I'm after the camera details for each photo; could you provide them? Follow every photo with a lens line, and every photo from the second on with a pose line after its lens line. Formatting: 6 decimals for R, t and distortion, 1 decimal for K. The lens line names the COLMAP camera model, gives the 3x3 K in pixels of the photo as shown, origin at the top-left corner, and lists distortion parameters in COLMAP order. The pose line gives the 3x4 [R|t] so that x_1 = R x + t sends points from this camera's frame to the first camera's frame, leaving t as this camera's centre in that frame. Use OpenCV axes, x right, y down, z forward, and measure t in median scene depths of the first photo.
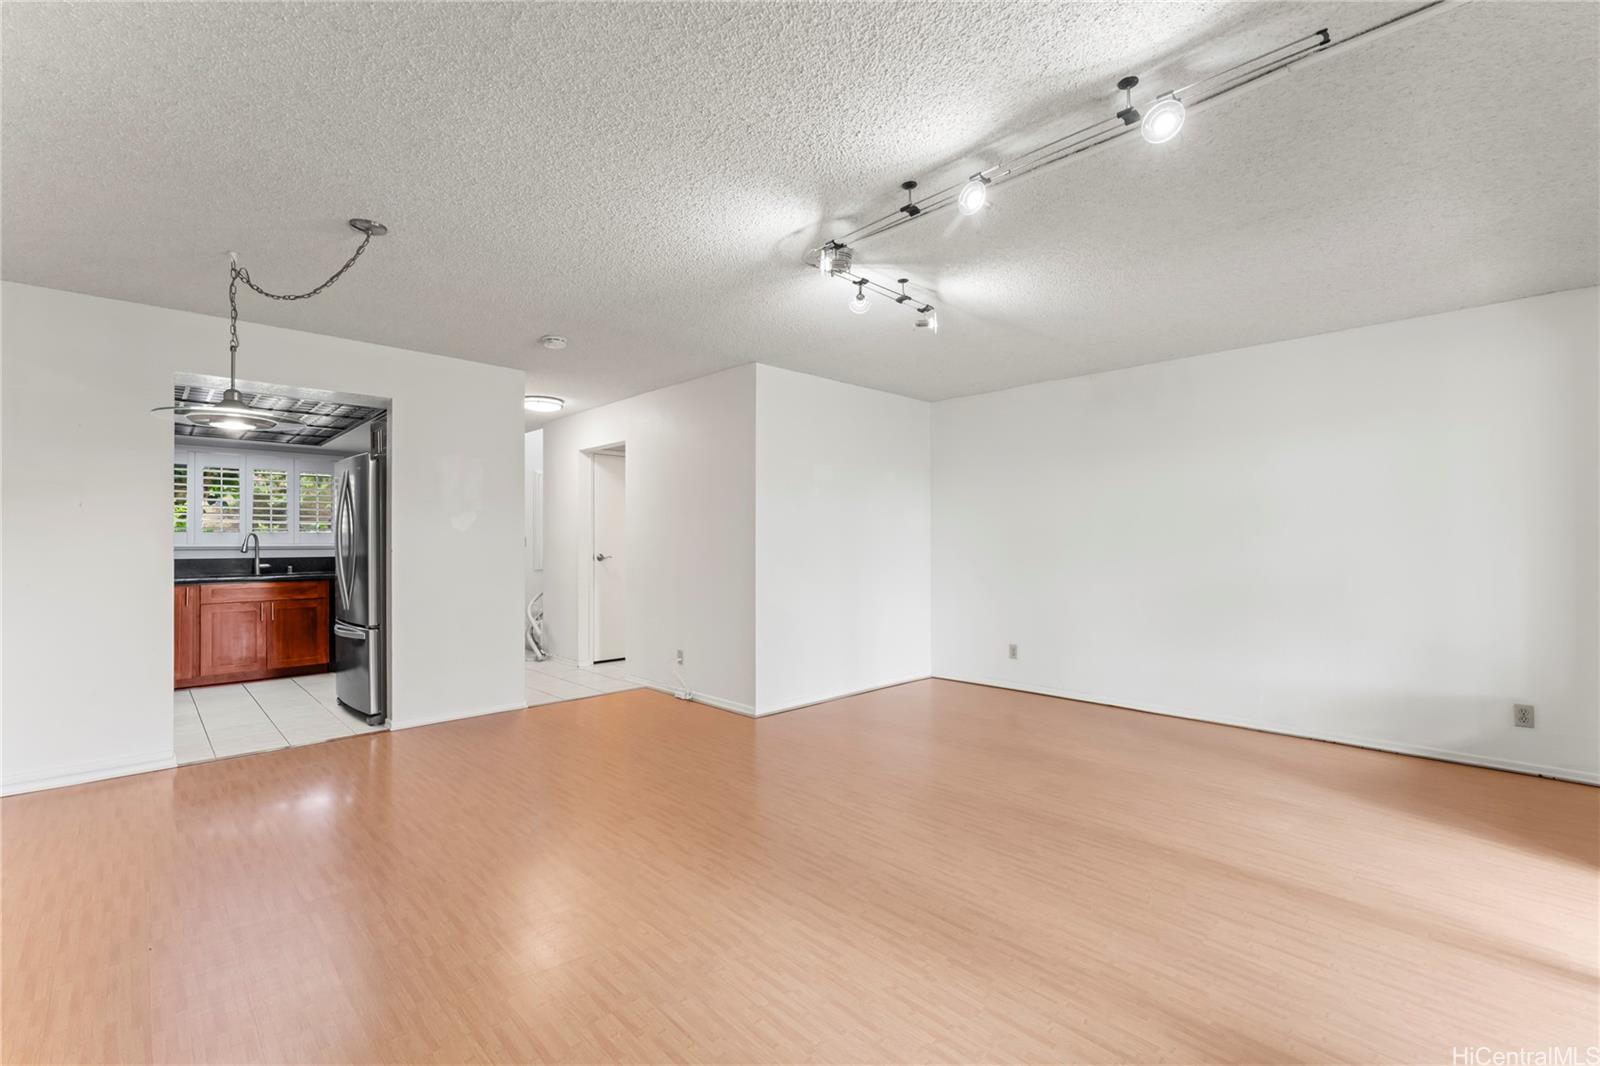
lens RADIAL K [[668.6, 0, 787.3], [0, 668.6, 535.5], [0, 0, 1]] dist [-0.005646, 0.000860]
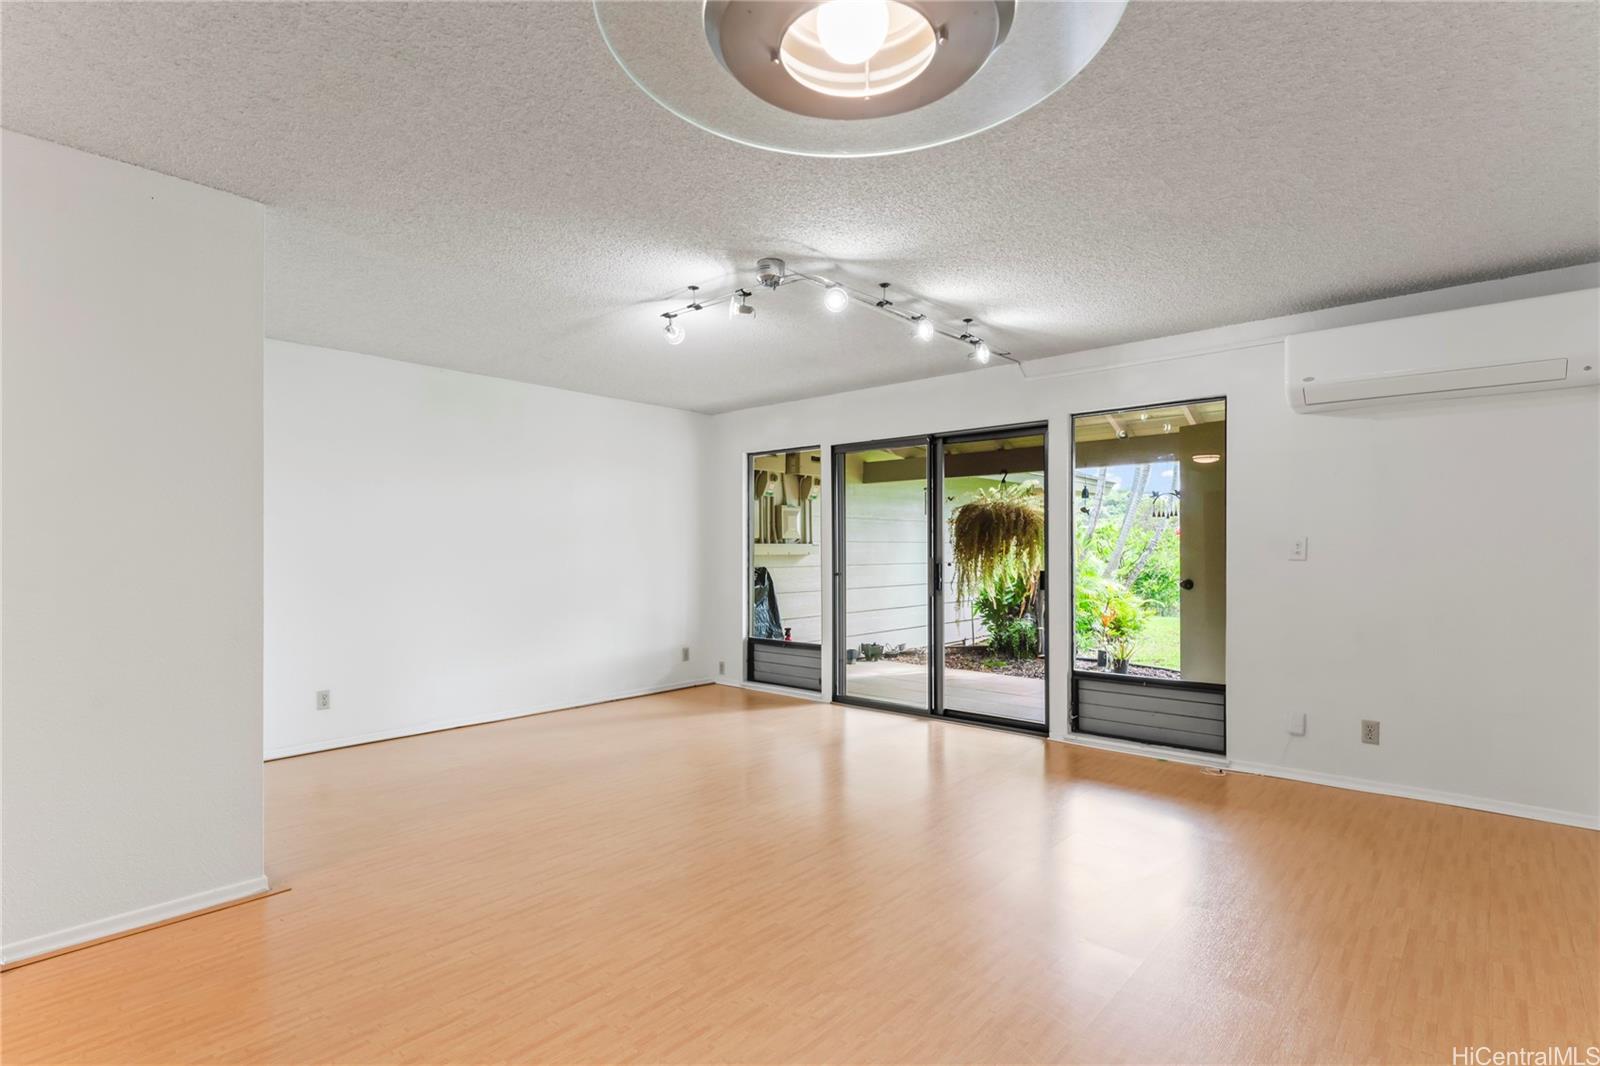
lens RADIAL K [[769.7, 0, 794.9], [0, 769.7, 538.3], [0, 0, 1]] dist [-0.000512, -0.000073]
pose [[-0.059184, 0.018946, 0.998067, -1.157089], [-0.005261, 0.999800, -0.019291, 0.013241], [-0.998233, -0.006392, -0.059073, 1.093141]]
